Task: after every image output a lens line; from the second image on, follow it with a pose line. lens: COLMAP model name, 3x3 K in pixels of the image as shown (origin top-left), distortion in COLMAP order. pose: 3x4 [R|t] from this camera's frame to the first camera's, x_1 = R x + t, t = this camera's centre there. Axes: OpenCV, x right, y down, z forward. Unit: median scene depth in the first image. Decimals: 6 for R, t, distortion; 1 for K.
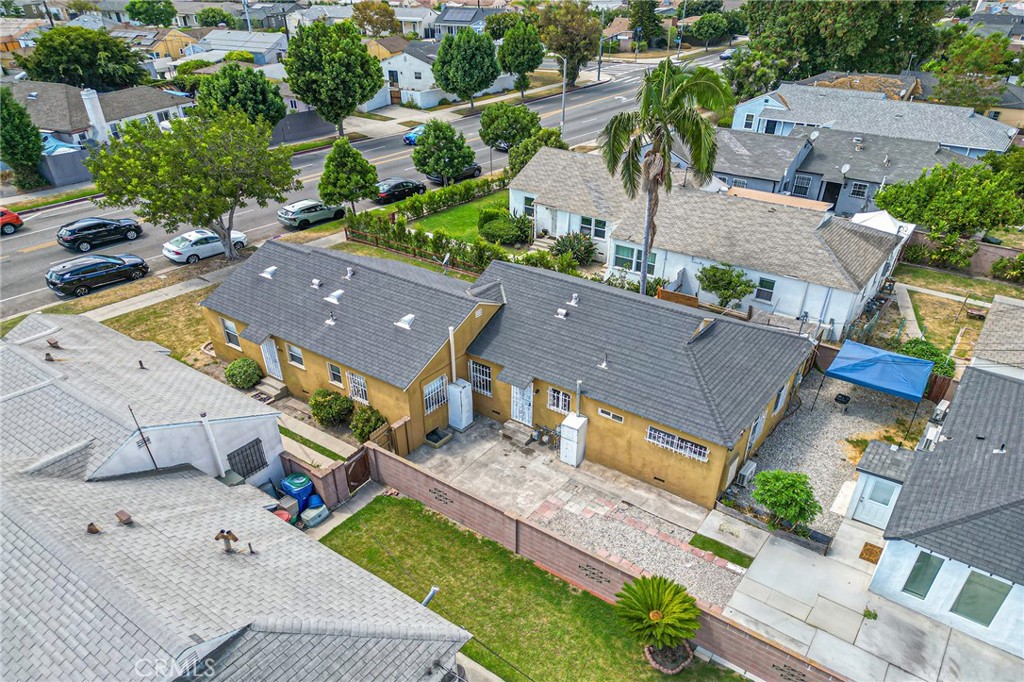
lens RADIAL K [[709.7, 0, 509.5], [0, 709.7, 410.2], [0, 0, 1]] dist [0.052495, -0.047500]
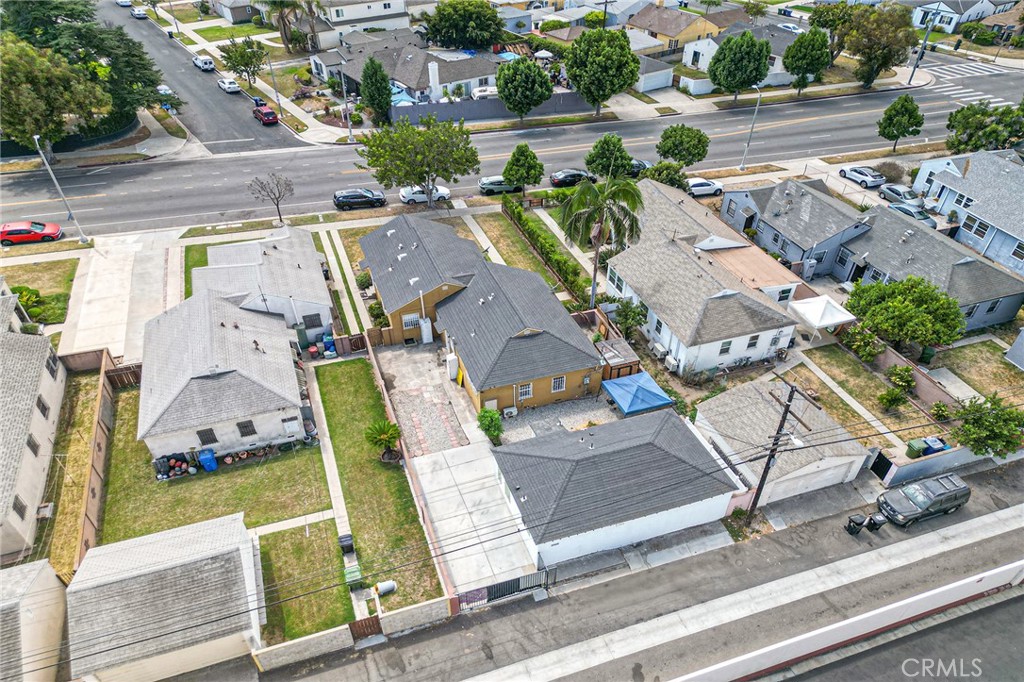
lens RADIAL K [[671.1, 0, 508.6], [0, 671.1, 399.7], [0, 0, 1]] dist [0.053780, -0.042934]
pose [[0.830034, 0.369724, -0.417549, 0.510708], [-0.314171, 0.928559, 0.197673, -0.142552], [0.460804, -0.032893, 0.886892, -0.281206]]
